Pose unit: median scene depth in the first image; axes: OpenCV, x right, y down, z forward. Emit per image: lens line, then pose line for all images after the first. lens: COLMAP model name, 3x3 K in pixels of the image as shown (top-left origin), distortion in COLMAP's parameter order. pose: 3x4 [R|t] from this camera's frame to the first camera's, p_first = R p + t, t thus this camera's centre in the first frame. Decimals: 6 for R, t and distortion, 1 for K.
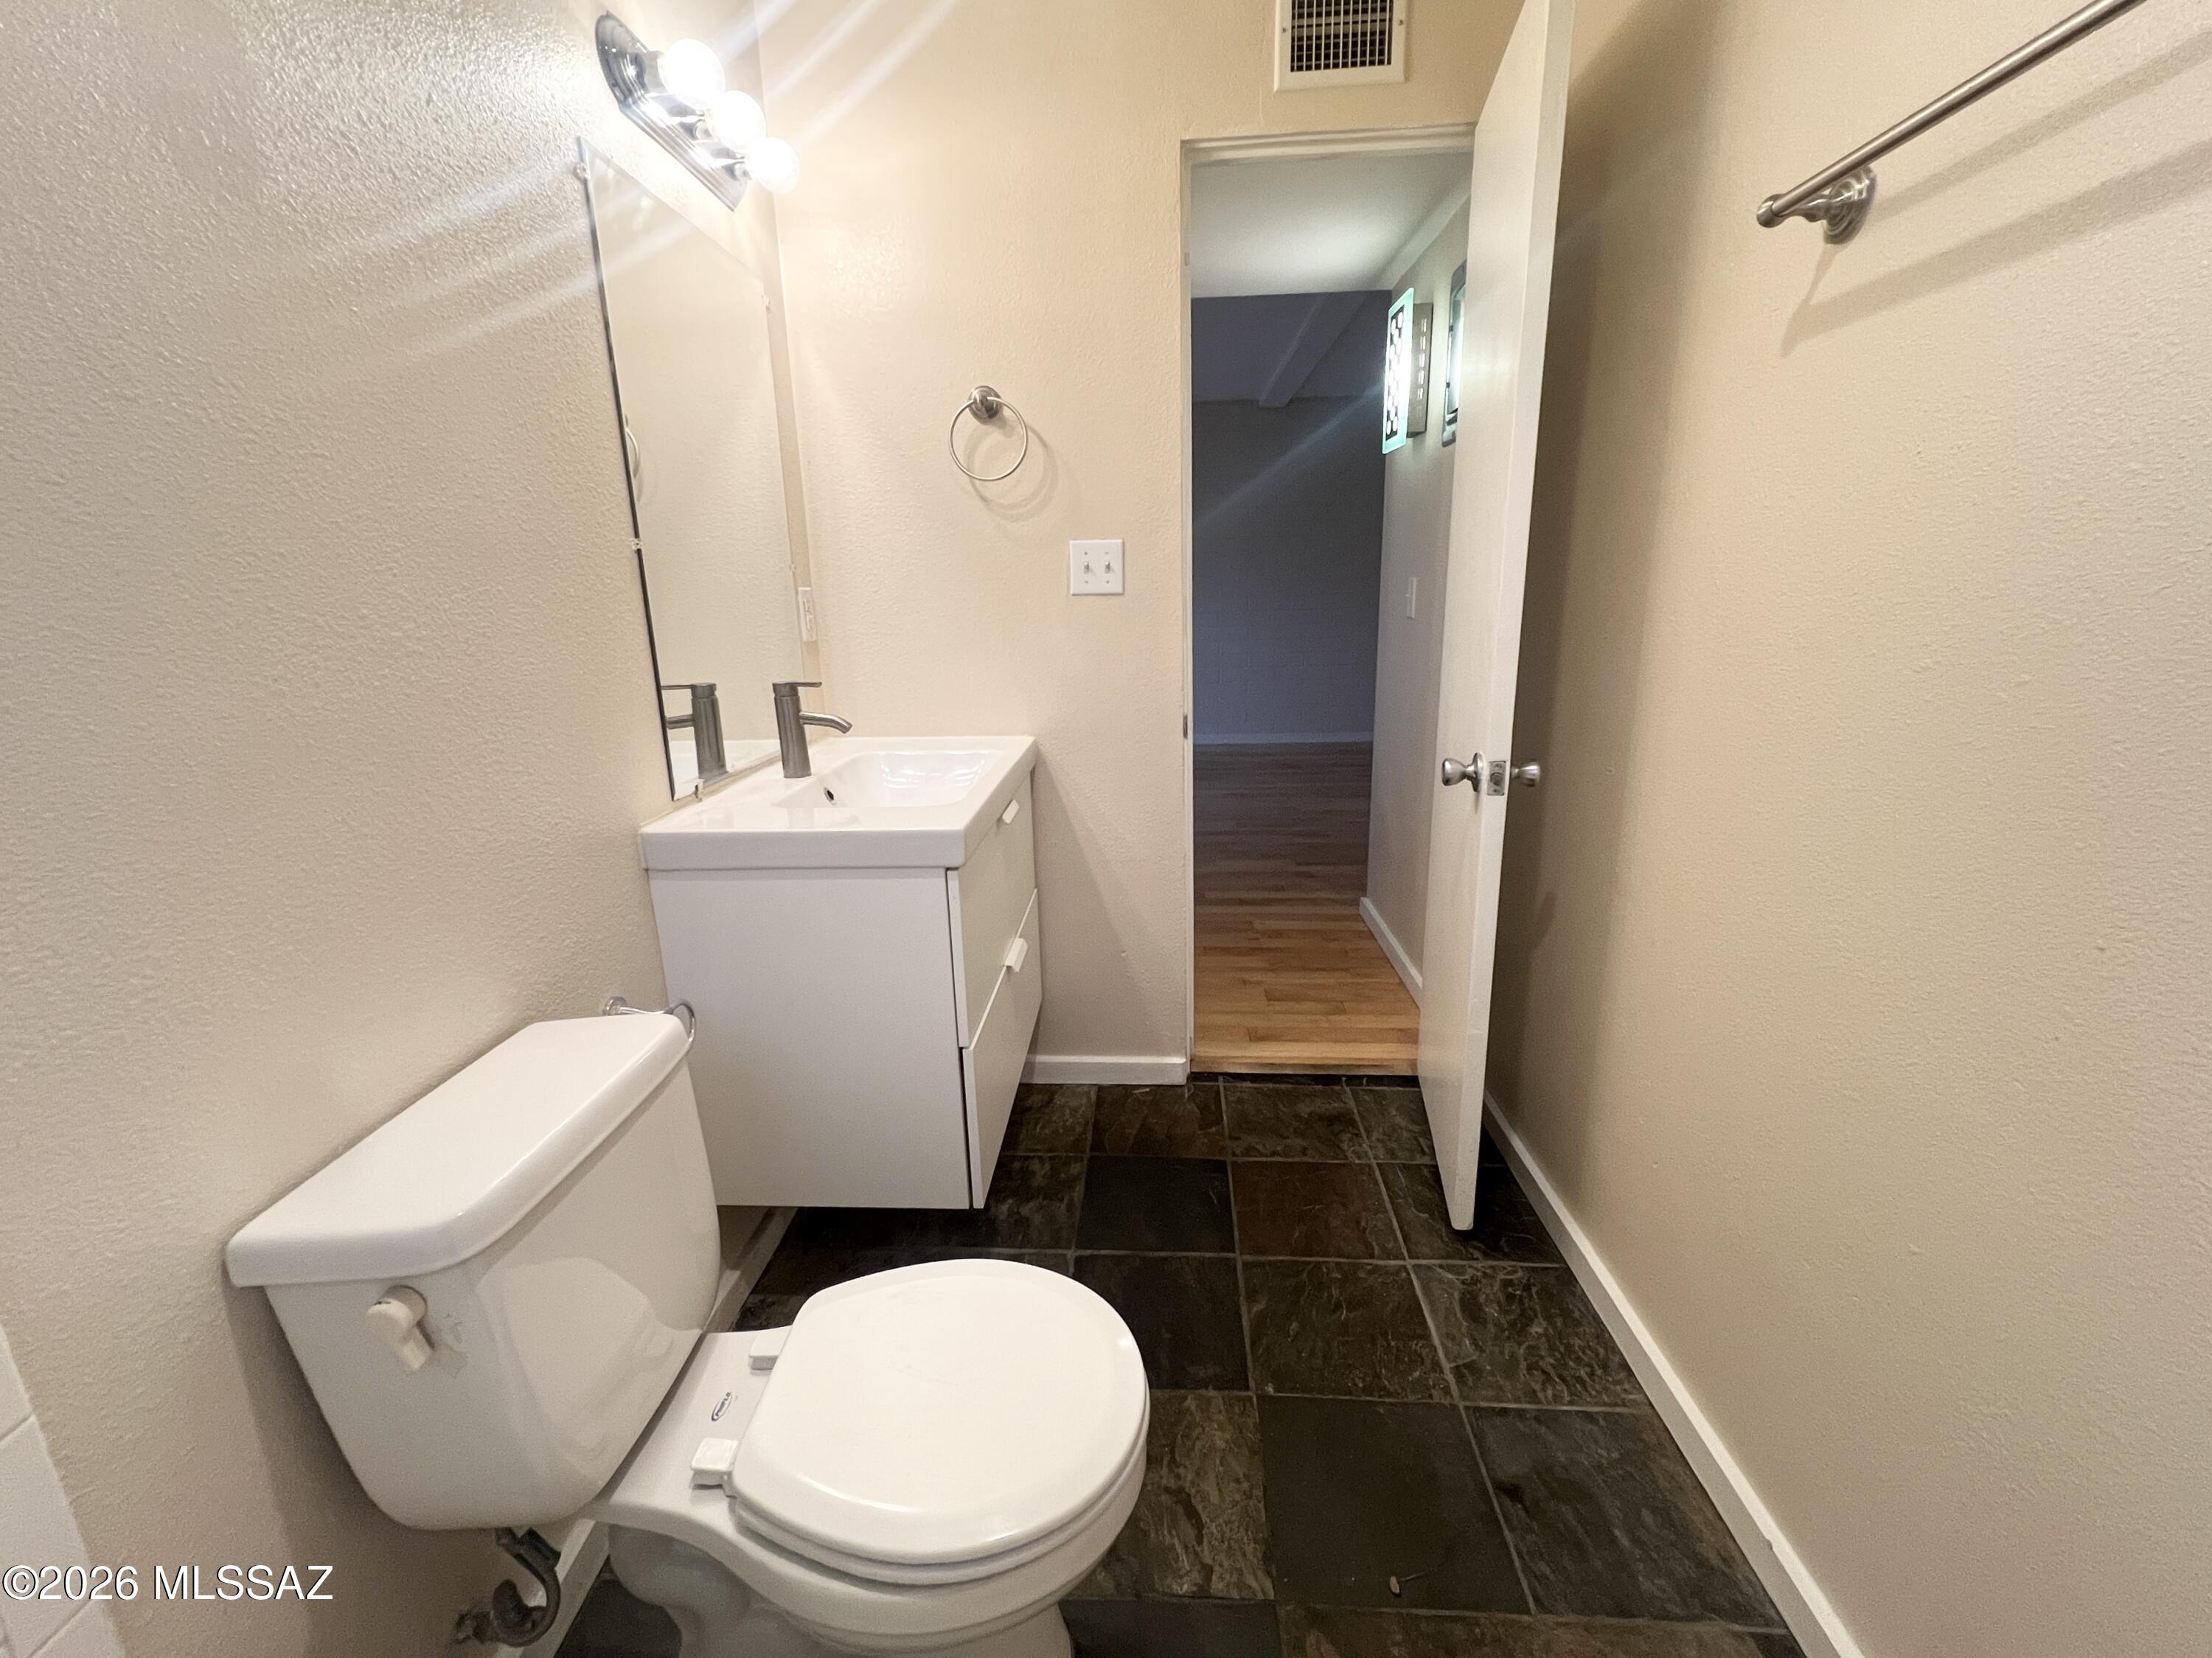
lens RADIAL K [[881.3, 0, 1101.2], [0, 881.3, 826.3], [0, 0, 1]] dist [-0.001816, 0.000123]
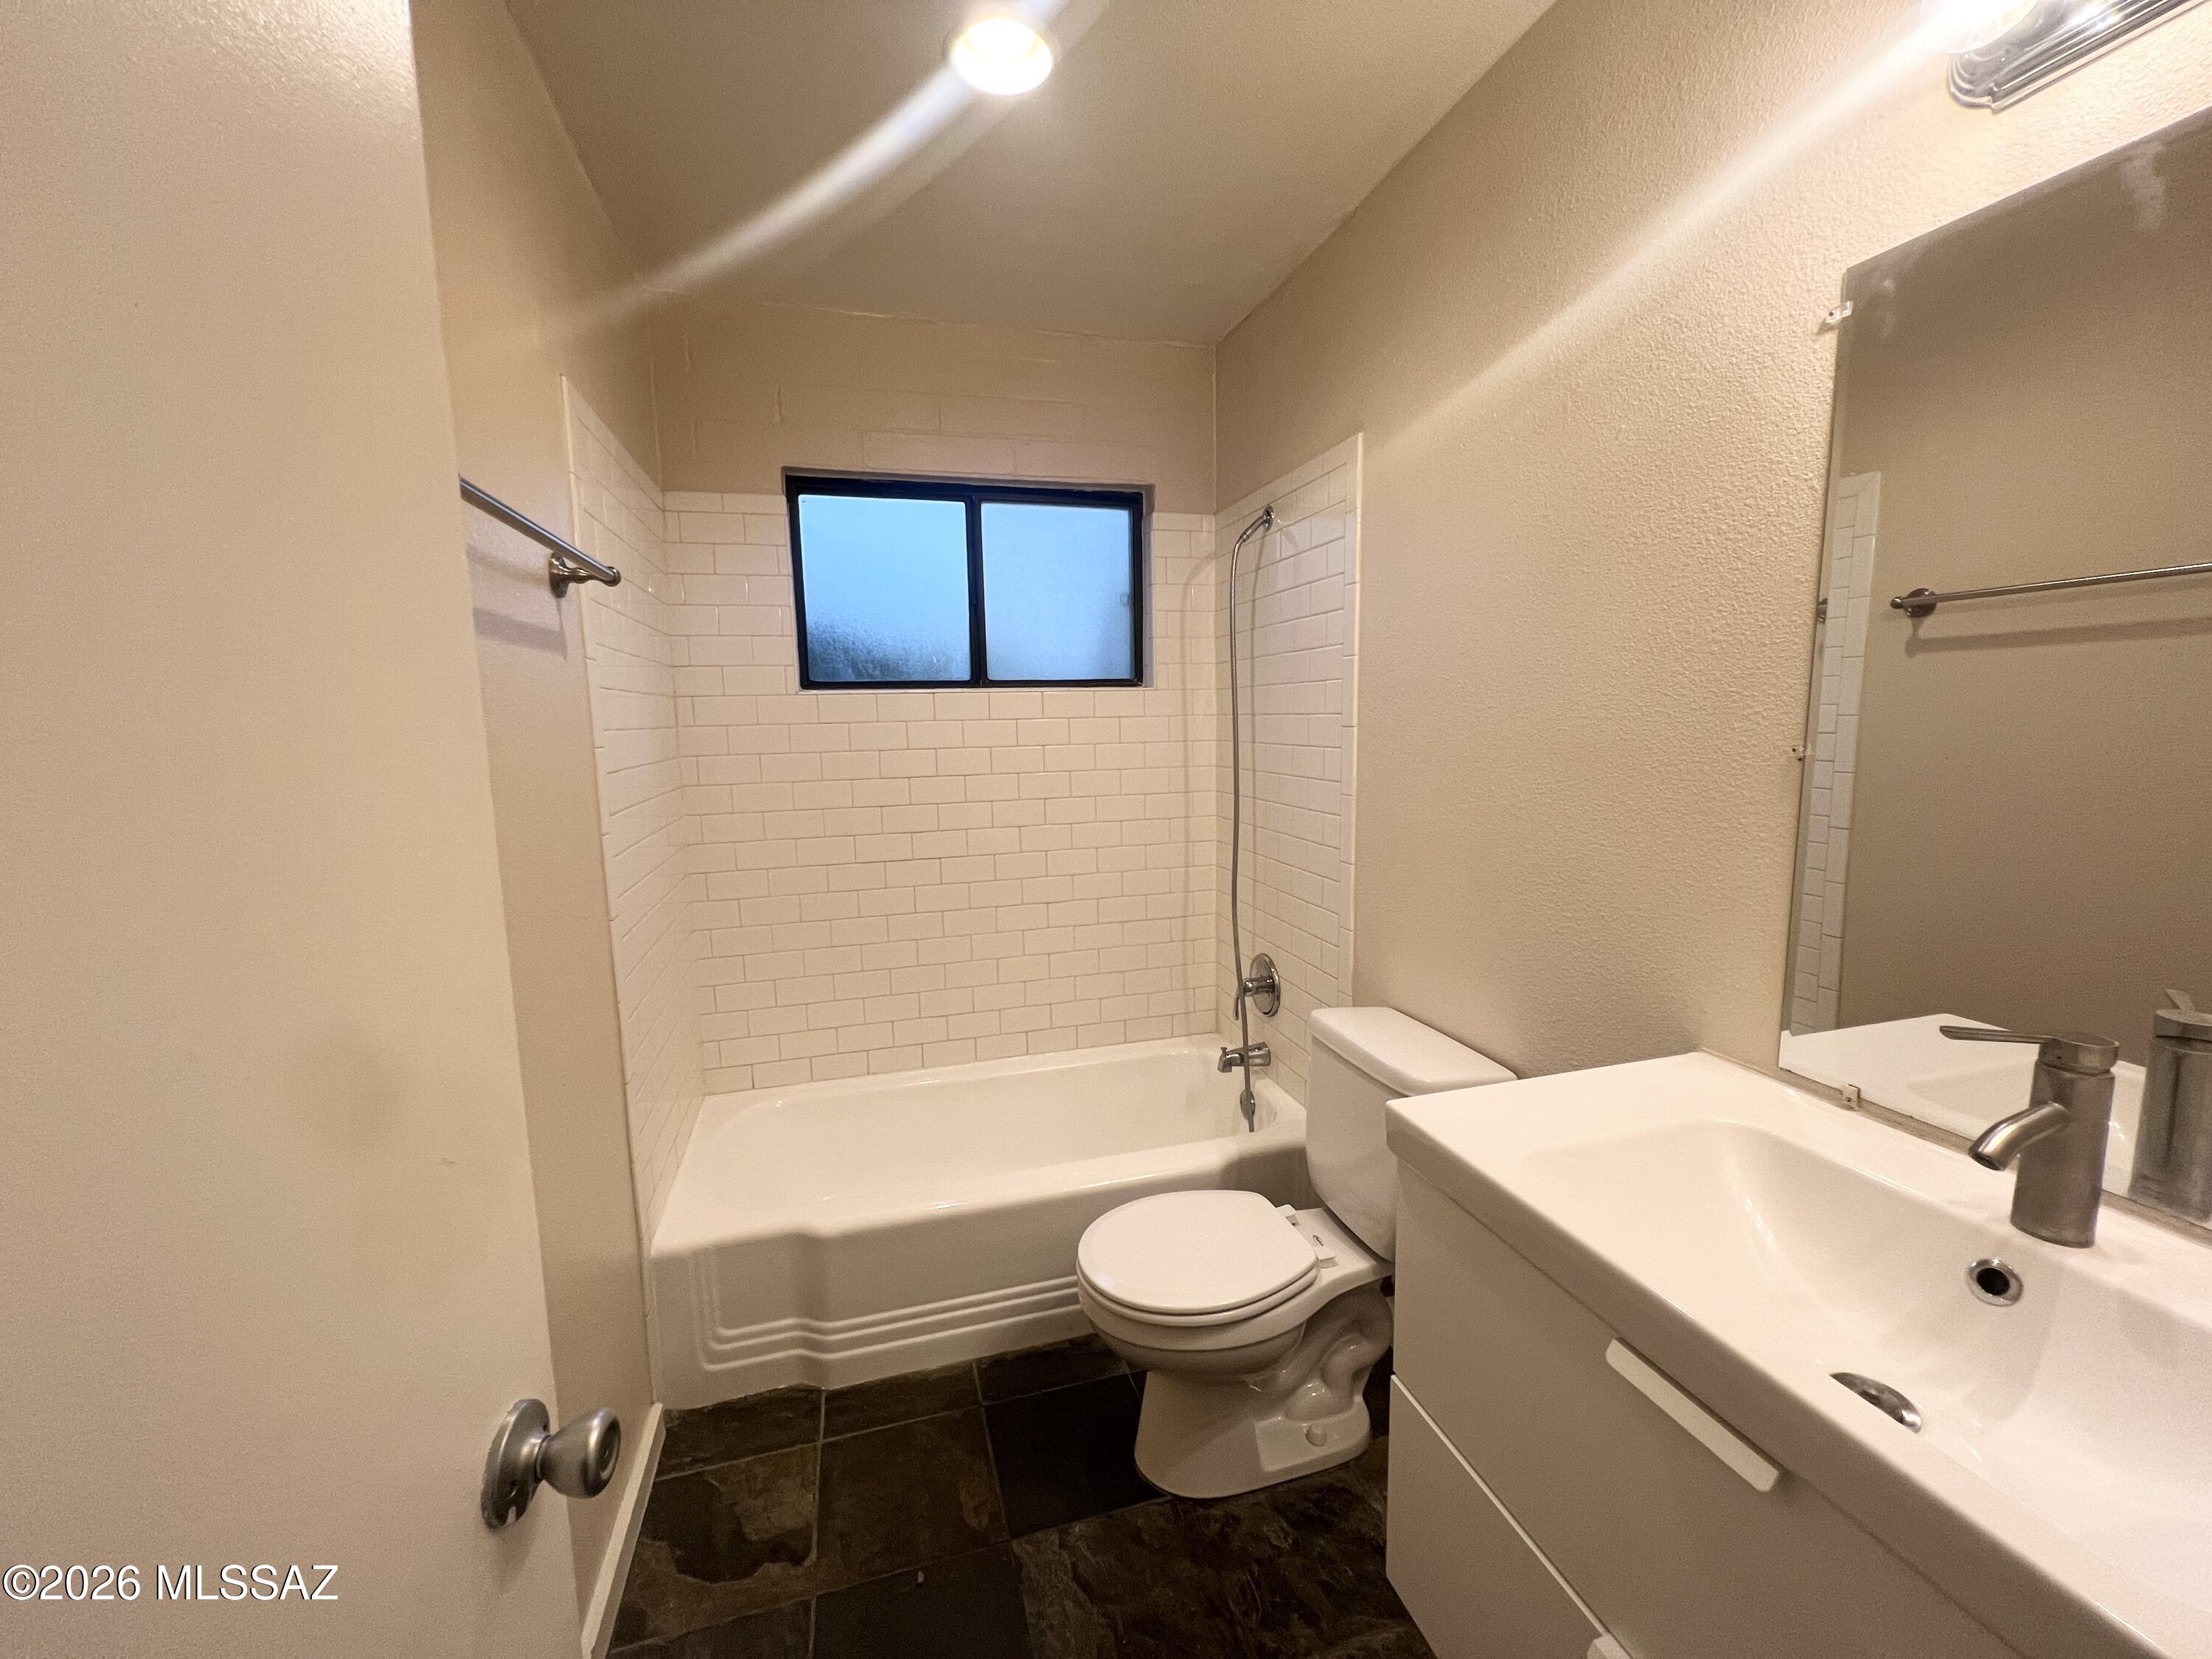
lens RADIAL K [[881.3, 0, 1101.2], [0, 881.3, 826.8], [0, 0, 1]] dist [-0.001816, 0.000123]
pose [[-0.938401, 0.096297, -0.331859, 0.372761], [-0.038128, 0.925664, 0.376420, -0.585652], [0.343439, 0.365886, -0.864972, 1.650138]]
